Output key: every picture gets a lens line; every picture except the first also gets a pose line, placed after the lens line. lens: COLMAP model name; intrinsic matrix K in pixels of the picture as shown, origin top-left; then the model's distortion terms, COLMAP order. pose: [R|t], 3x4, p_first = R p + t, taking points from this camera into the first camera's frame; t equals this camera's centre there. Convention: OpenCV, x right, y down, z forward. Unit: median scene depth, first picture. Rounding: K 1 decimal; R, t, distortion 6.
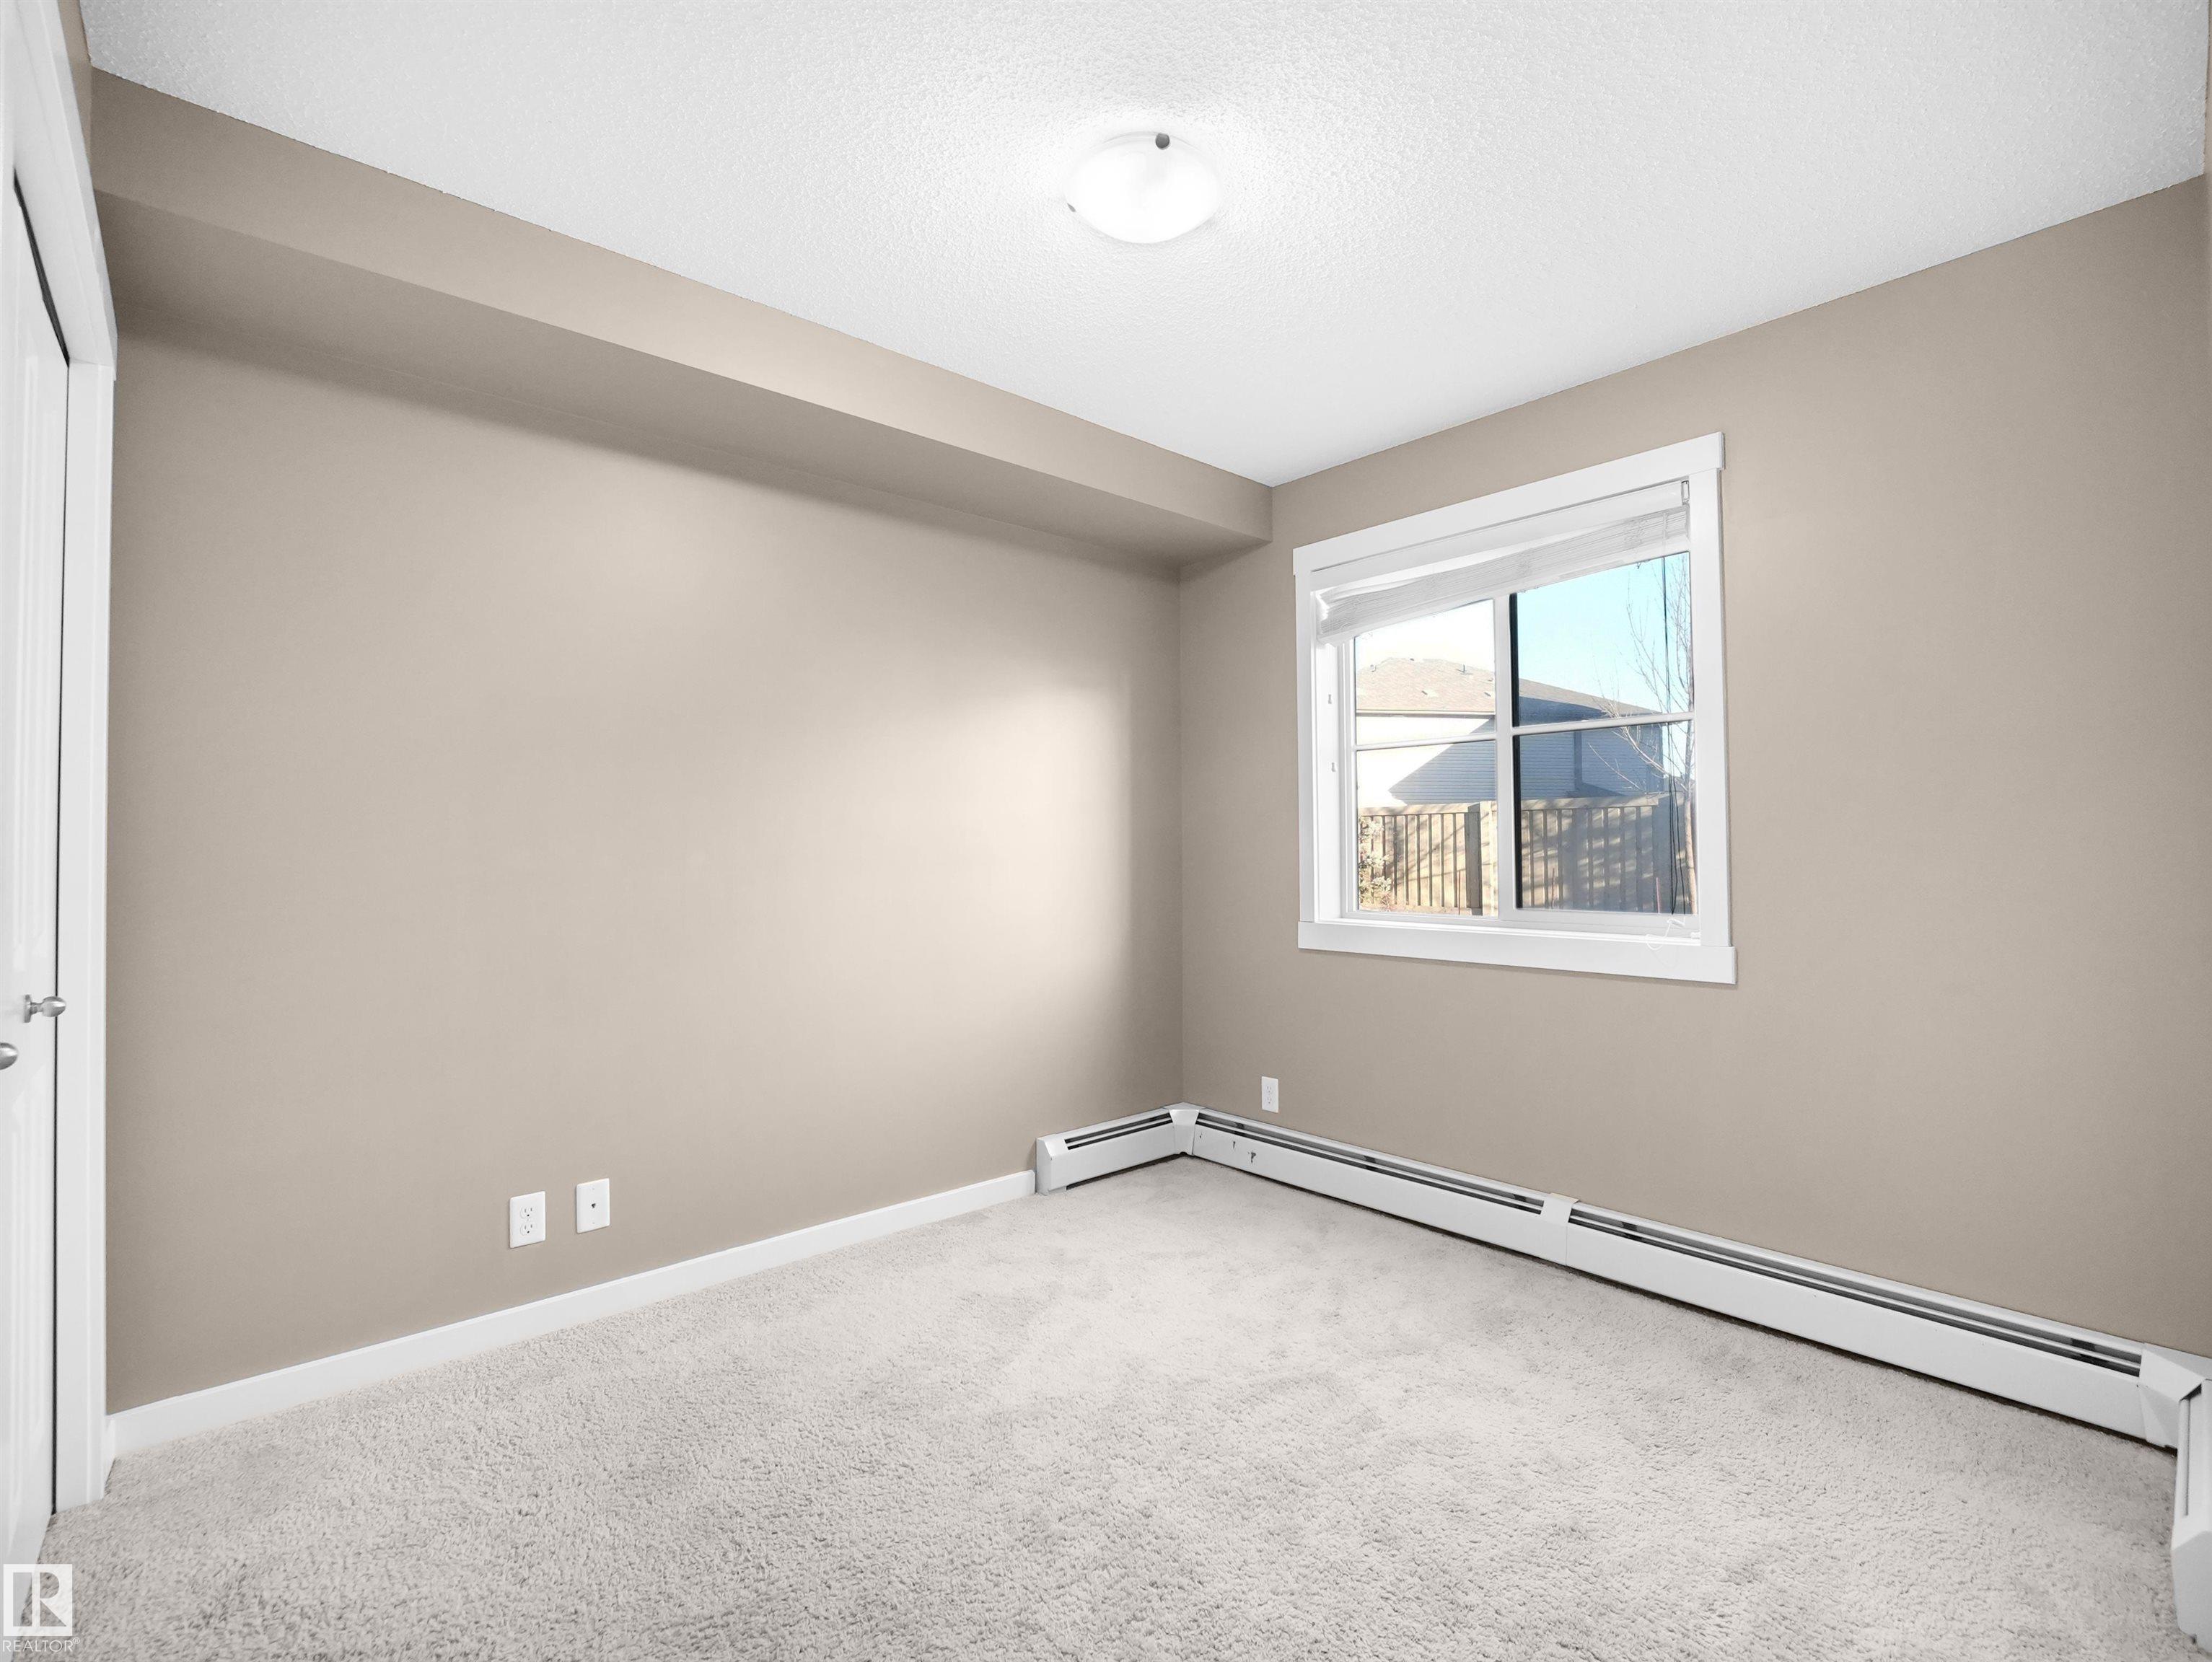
lens RADIAL K [[1006.3, 0, 1106.1], [0, 1006.3, 833.0], [0, 0, 1]] dist [-0.014968, -0.000174]
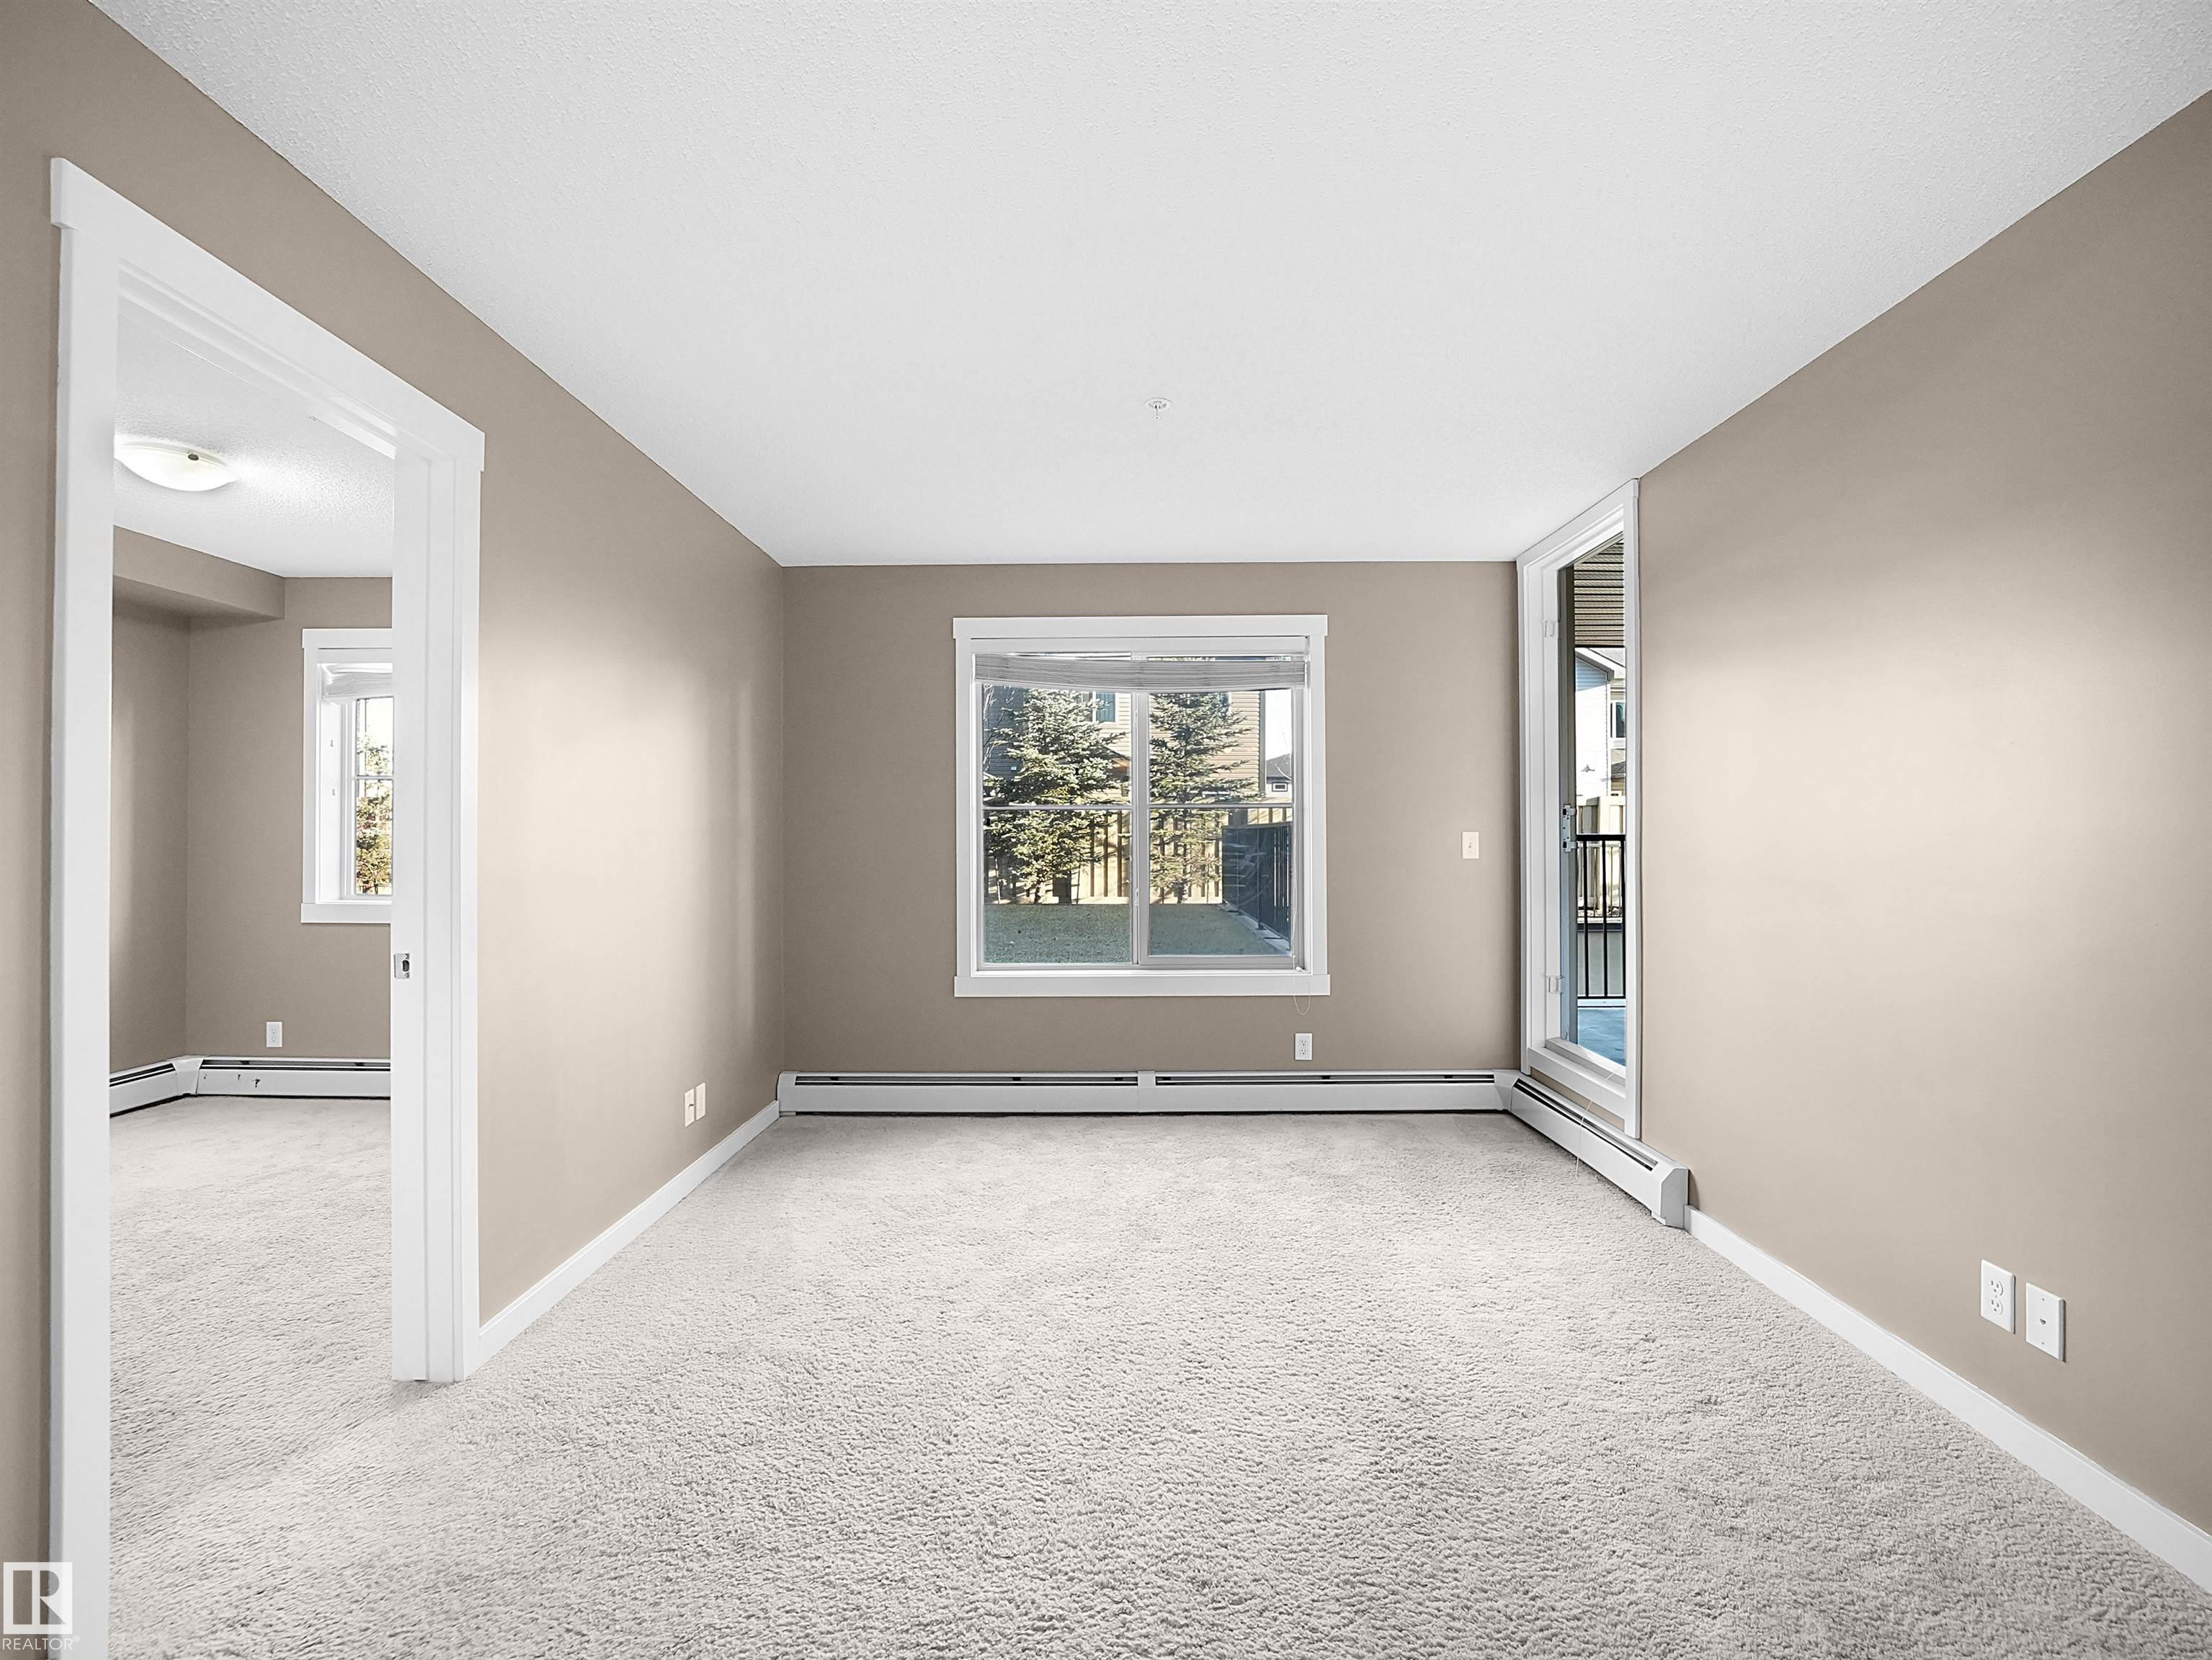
lens RADIAL K [[1006.3, 0, 1116.4], [0, 1006.3, 831.2], [0, 0, 1]] dist [-0.014968, -0.000174]
pose [[0.668436, 0.012803, 0.743659, -0.077135], [-0.017938, 0.999839, -0.001089, -0.028688], [-0.743553, -0.012612, 0.668558, -0.731318]]
